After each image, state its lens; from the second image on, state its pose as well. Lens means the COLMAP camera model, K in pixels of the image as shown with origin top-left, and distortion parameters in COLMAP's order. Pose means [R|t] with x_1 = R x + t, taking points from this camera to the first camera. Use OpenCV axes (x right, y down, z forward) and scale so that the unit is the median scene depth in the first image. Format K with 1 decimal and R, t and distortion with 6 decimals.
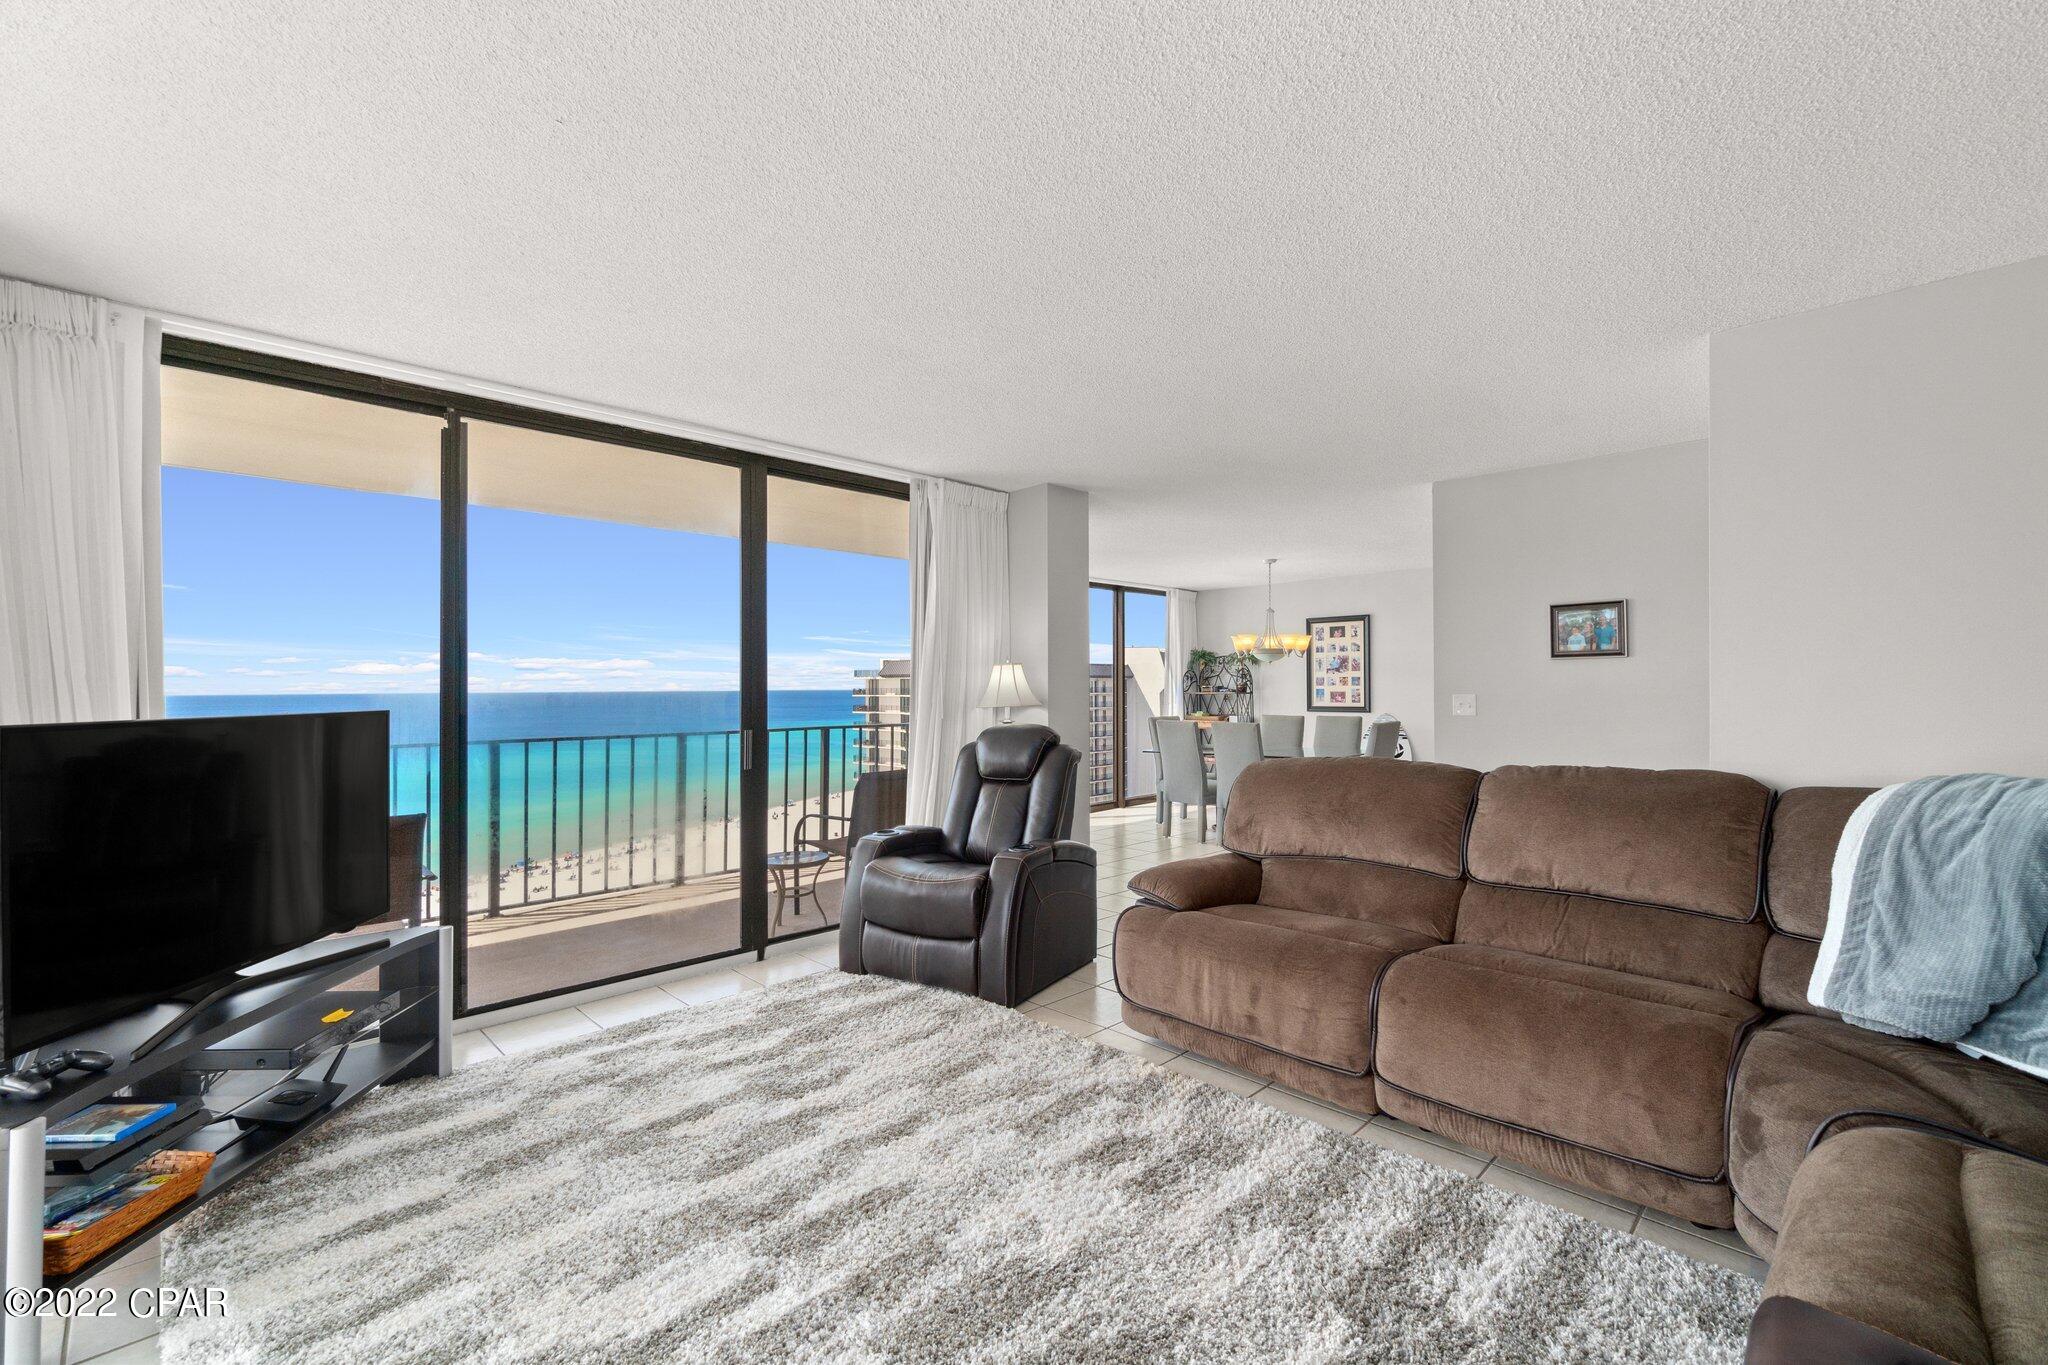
lens RADIAL K [[886.9, 0, 1030.1], [0, 886.9, 693.4], [0, 0, 1]] dist [-0.003204, 0.000938]
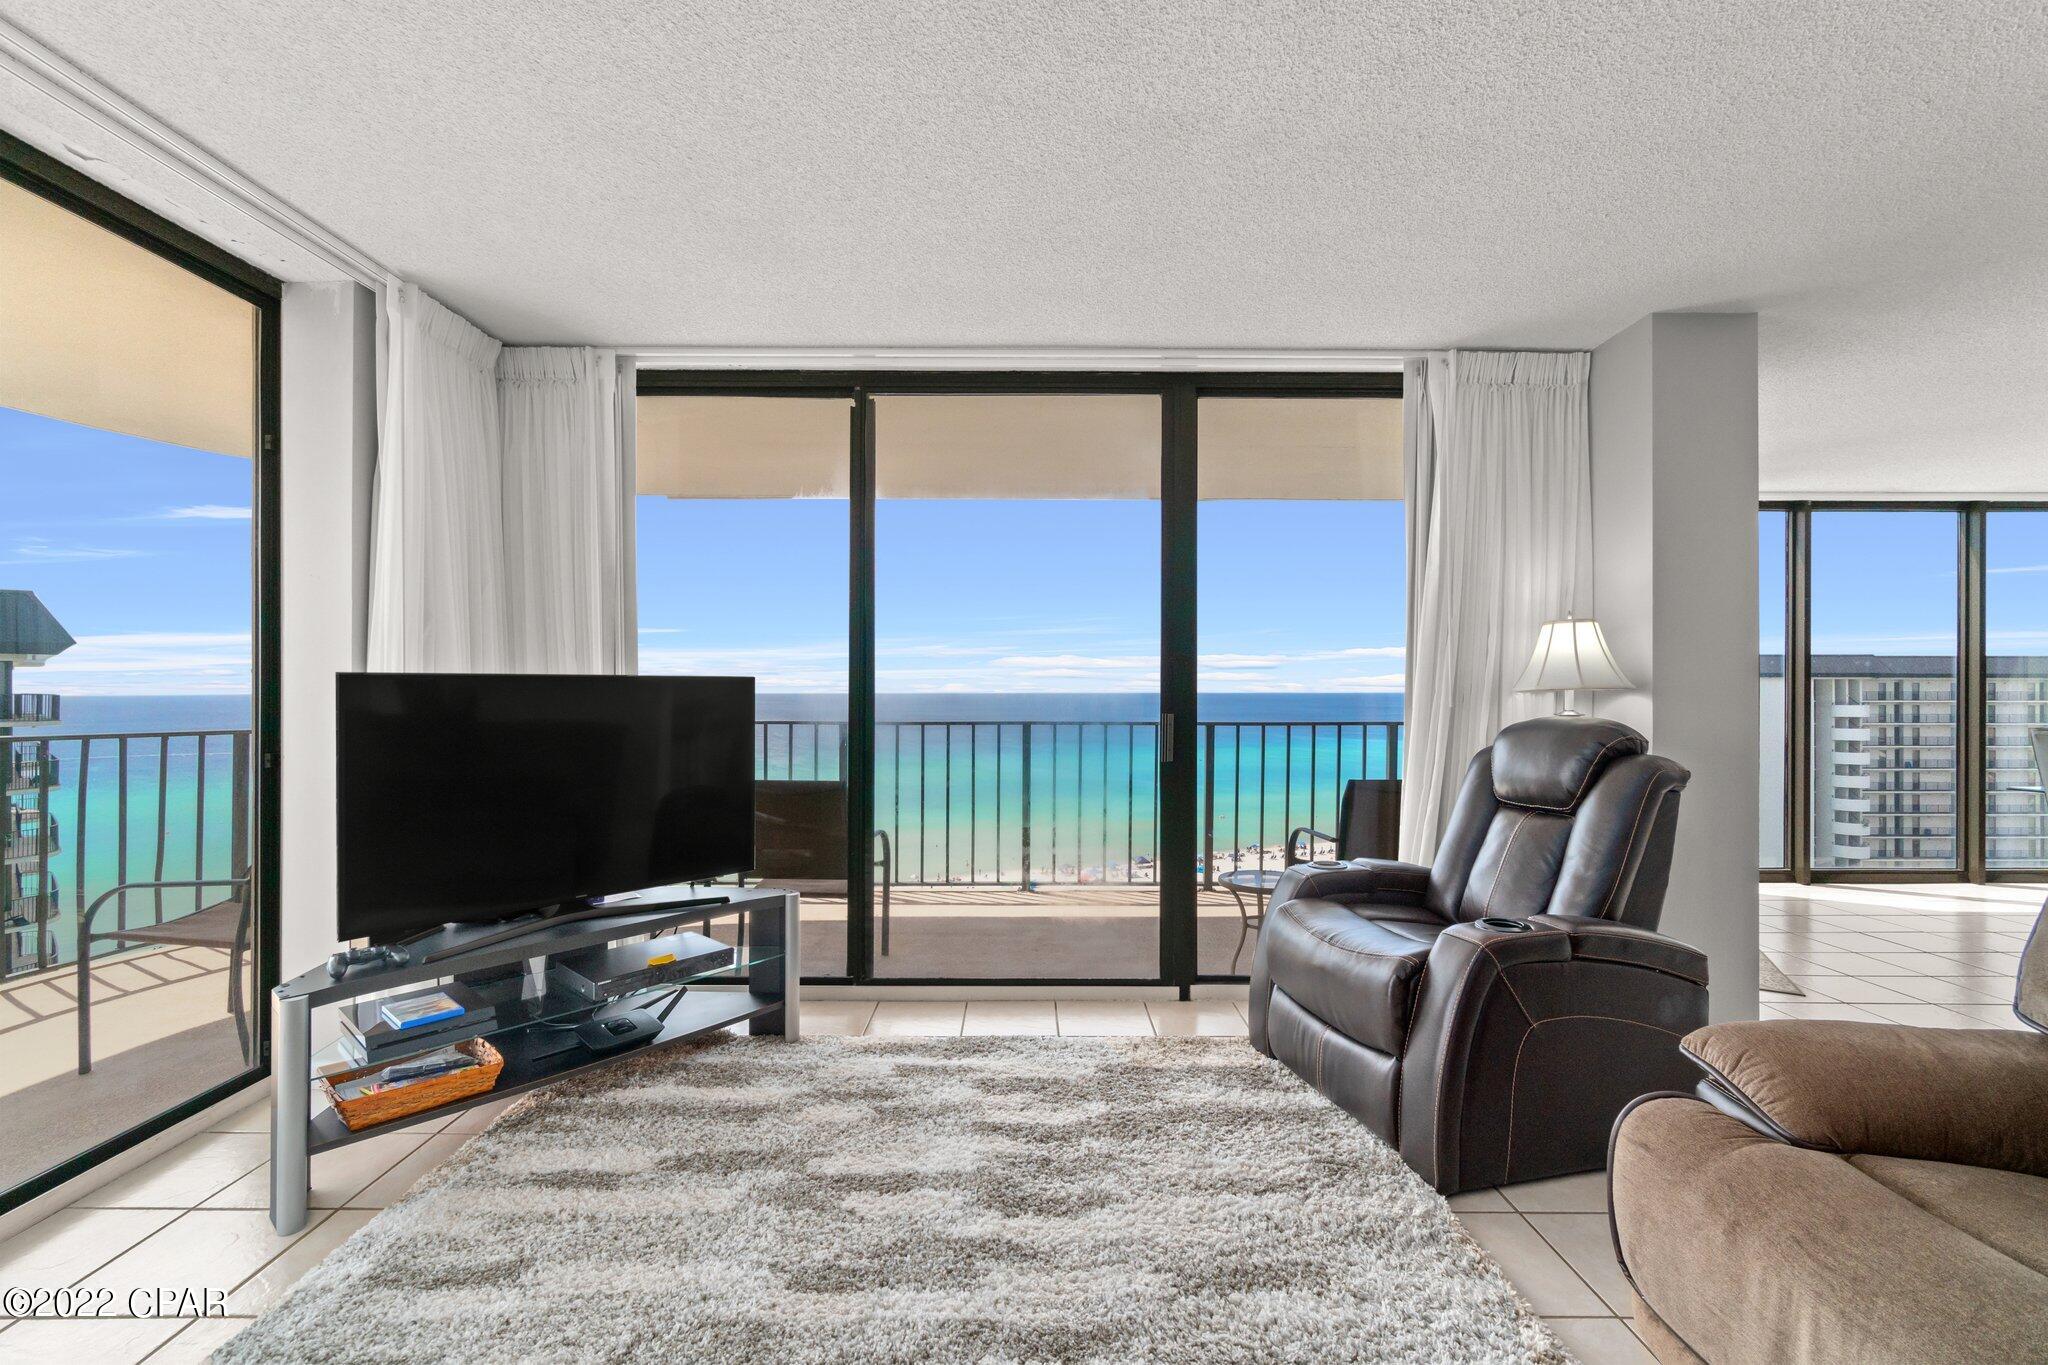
lens RADIAL K [[886.9, 0, 1021.6], [0, 886.9, 681.6], [0, 0, 1]] dist [-0.003204, 0.000938]
pose [[0.704780, -0.000322, -0.709426, 0.201201], [-0.010714, 0.999881, -0.011098, 0.027434], [0.709345, 0.015422, 0.704693, 0.399278]]
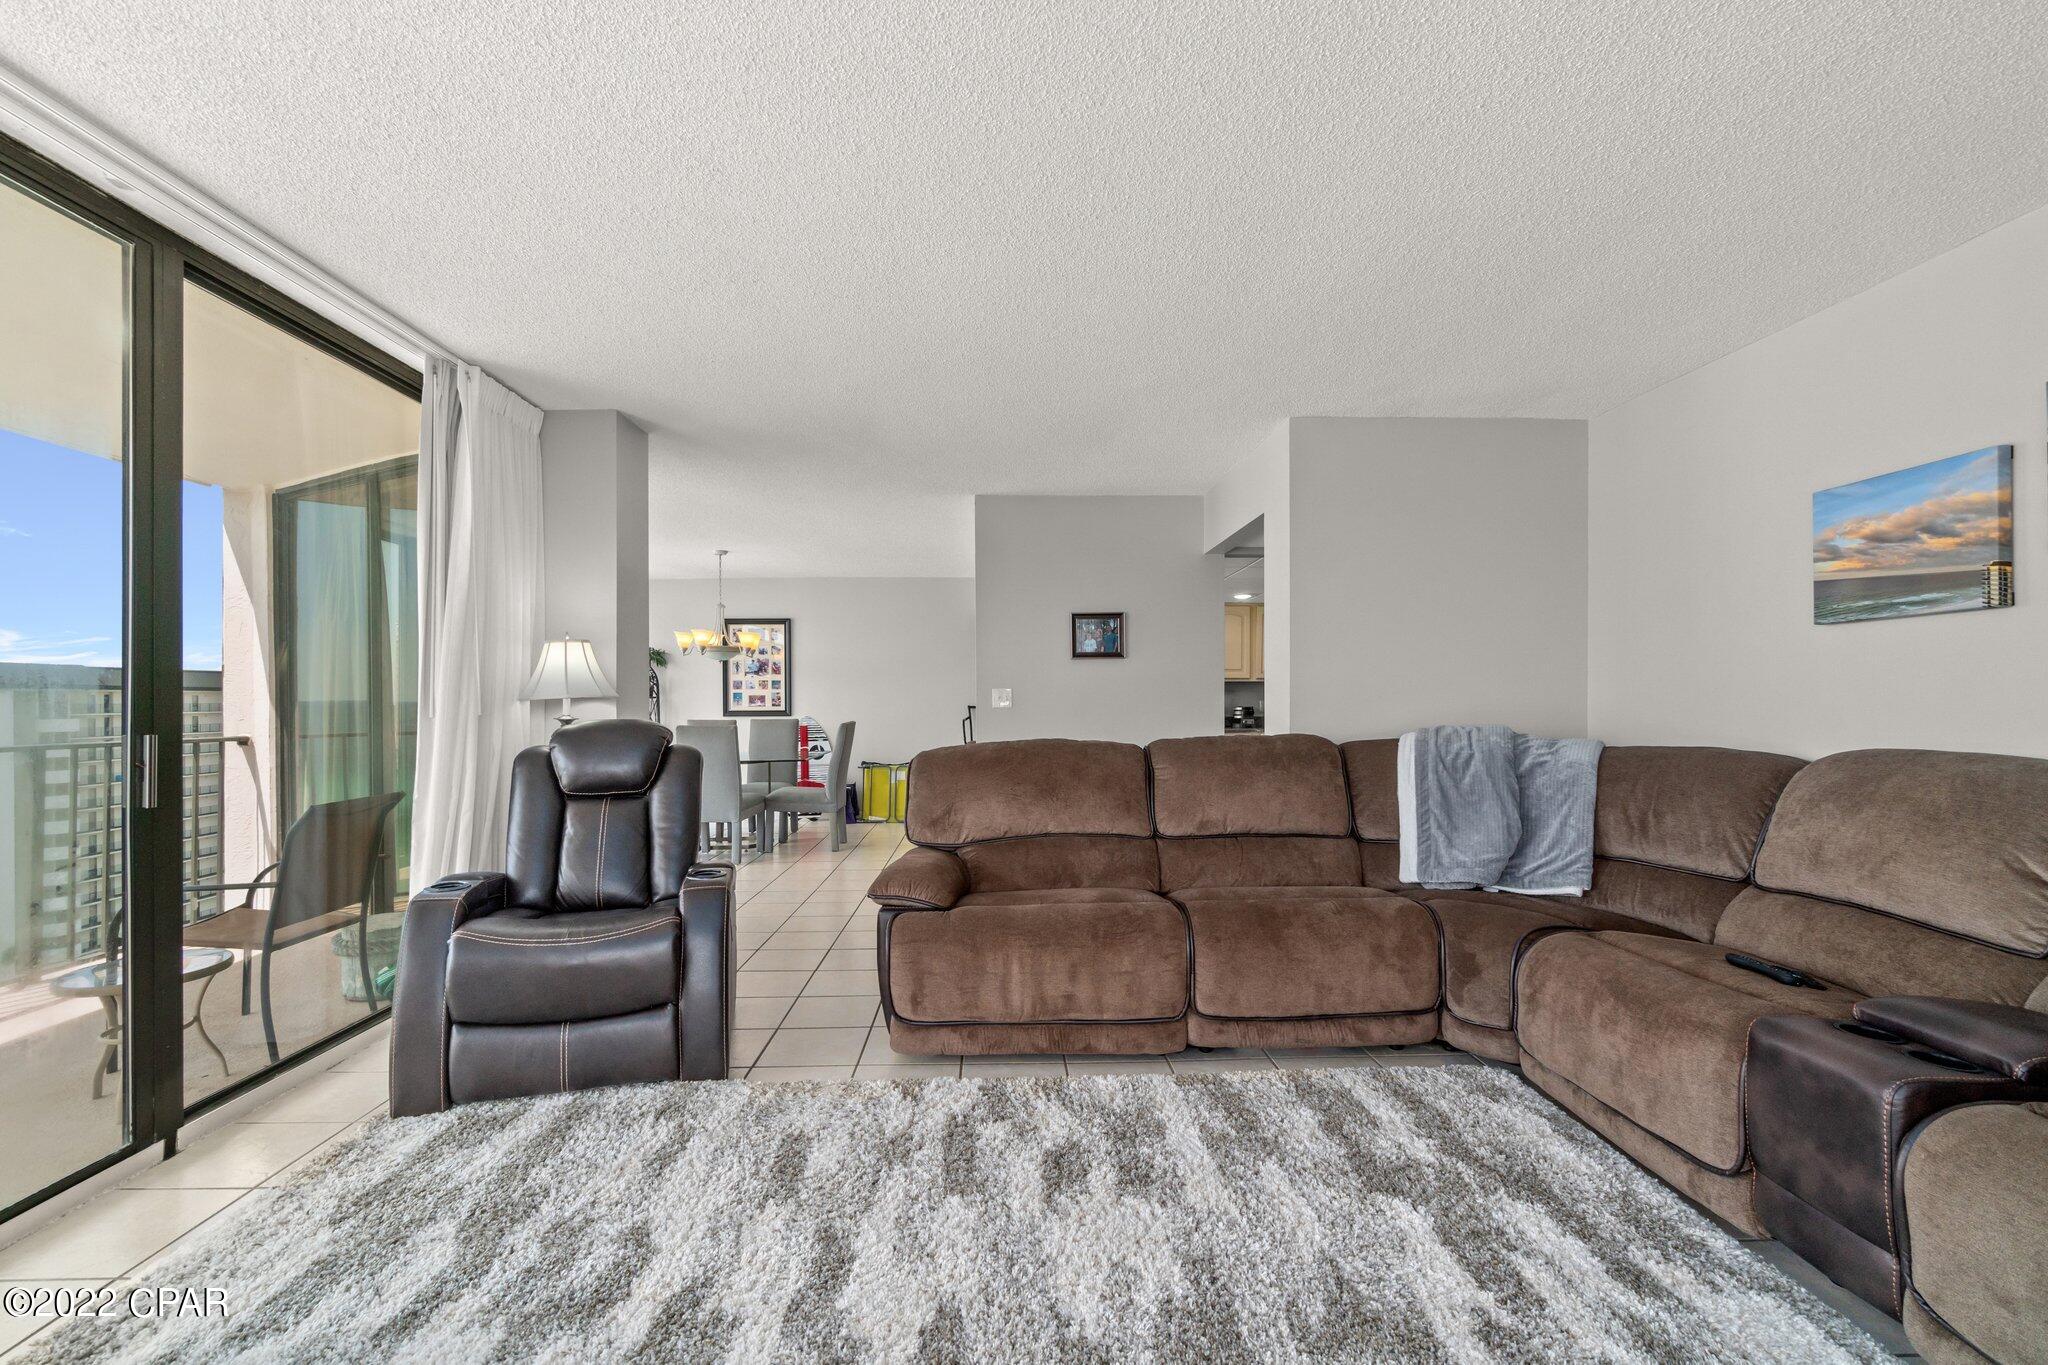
lens RADIAL K [[886.9, 0, 1032.2], [0, 886.9, 702.5], [0, 0, 1]] dist [-0.003204, 0.000938]
pose [[0.681390, -0.001582, 0.731919, -0.420115], [0.007397, 0.999961, -0.004726, 0.033431], [-0.731883, 0.008634, 0.681375, 0.289554]]
